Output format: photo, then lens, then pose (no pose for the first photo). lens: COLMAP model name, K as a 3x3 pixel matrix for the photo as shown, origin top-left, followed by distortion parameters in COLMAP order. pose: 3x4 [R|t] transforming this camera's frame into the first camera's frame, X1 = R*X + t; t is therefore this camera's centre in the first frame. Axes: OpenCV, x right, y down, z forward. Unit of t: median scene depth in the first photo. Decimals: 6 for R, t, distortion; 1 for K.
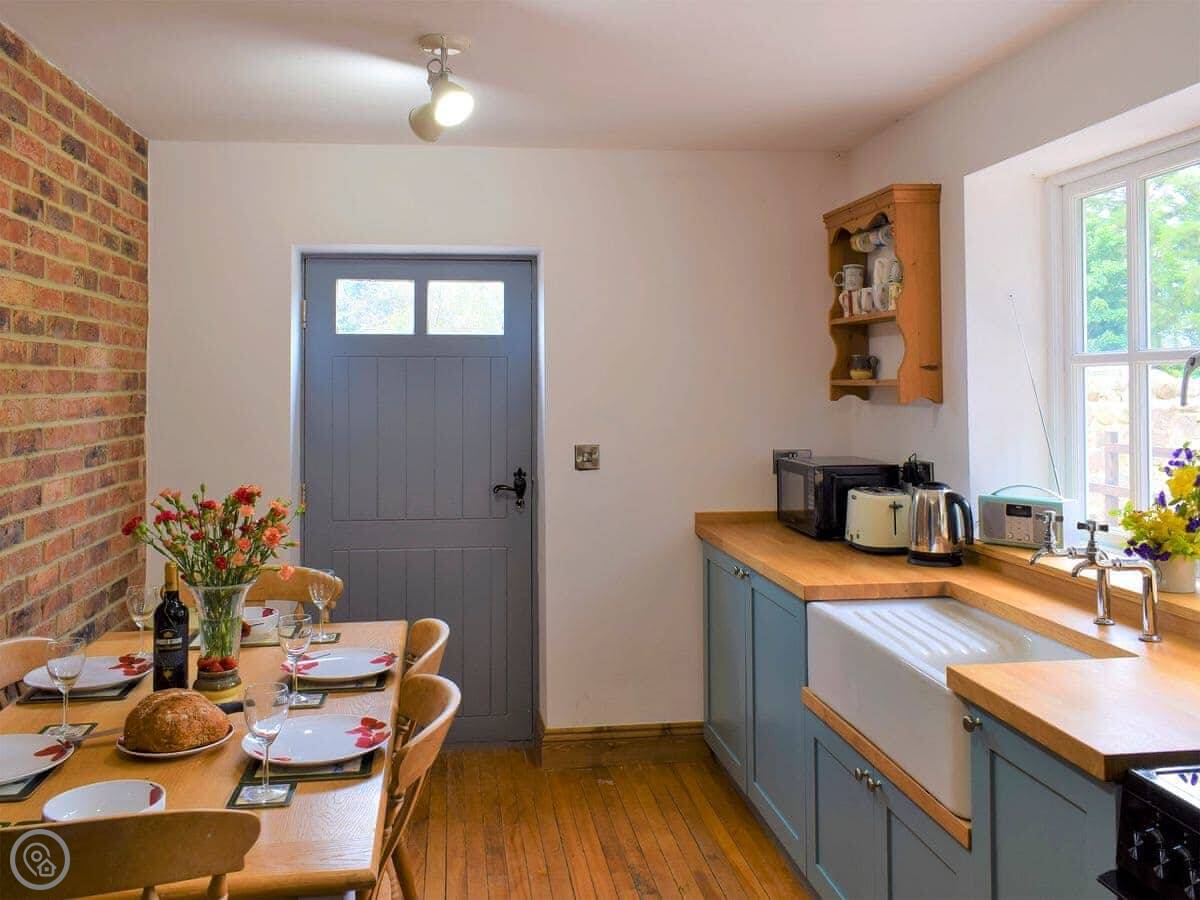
lens RADIAL K [[1027.1, 0, 599.1], [0, 1027.1, 447.3], [0, 0, 1]] dist [0.008223, -0.003658]
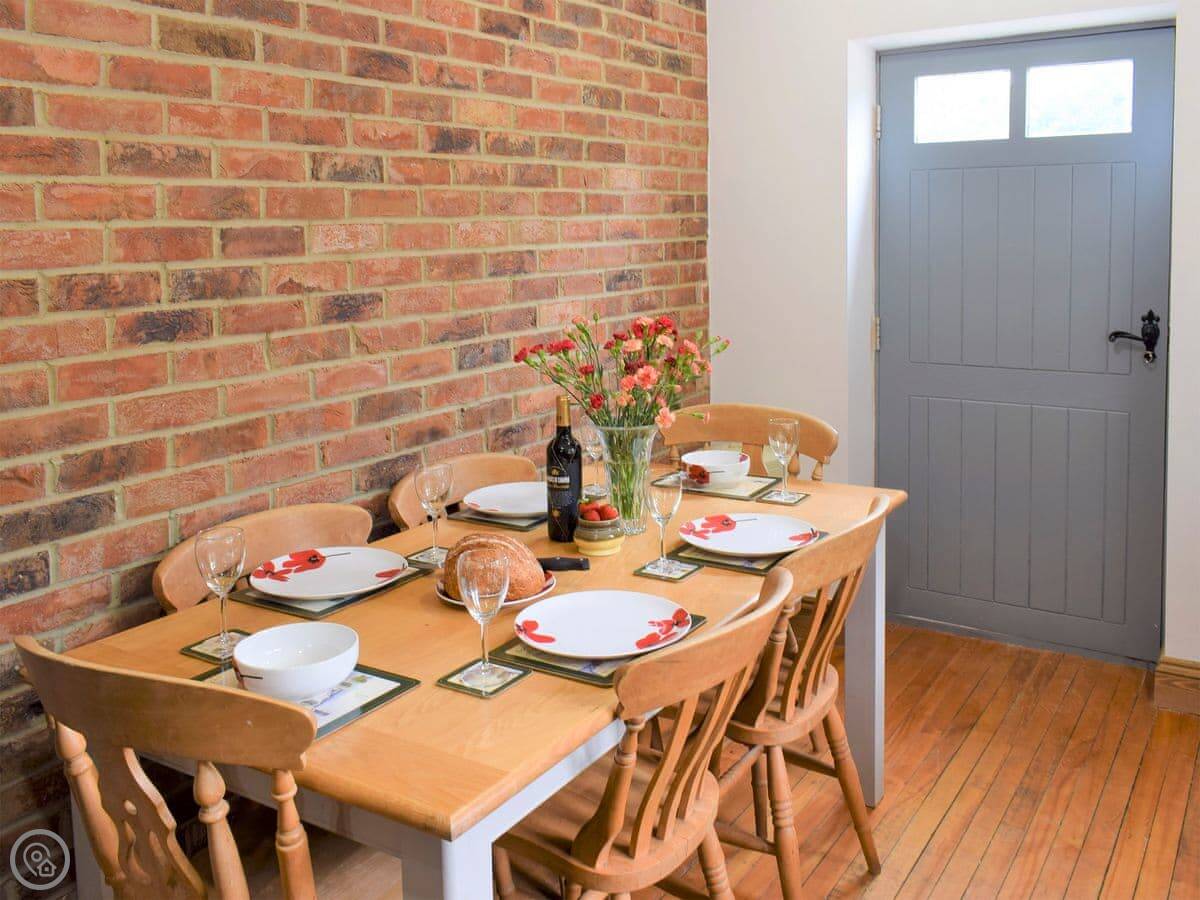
lens RADIAL K [[1055.5, 0, 609.2], [0, 1055.5, 361.1], [0, 0, 1]] dist [-0.003860, -0.016319]
pose [[0.769582, 0.072238, -0.634449, 0.132237], [-0.021884, 0.995980, 0.086857, -0.001318], [0.638173, -0.052959, 0.768069, 0.183851]]
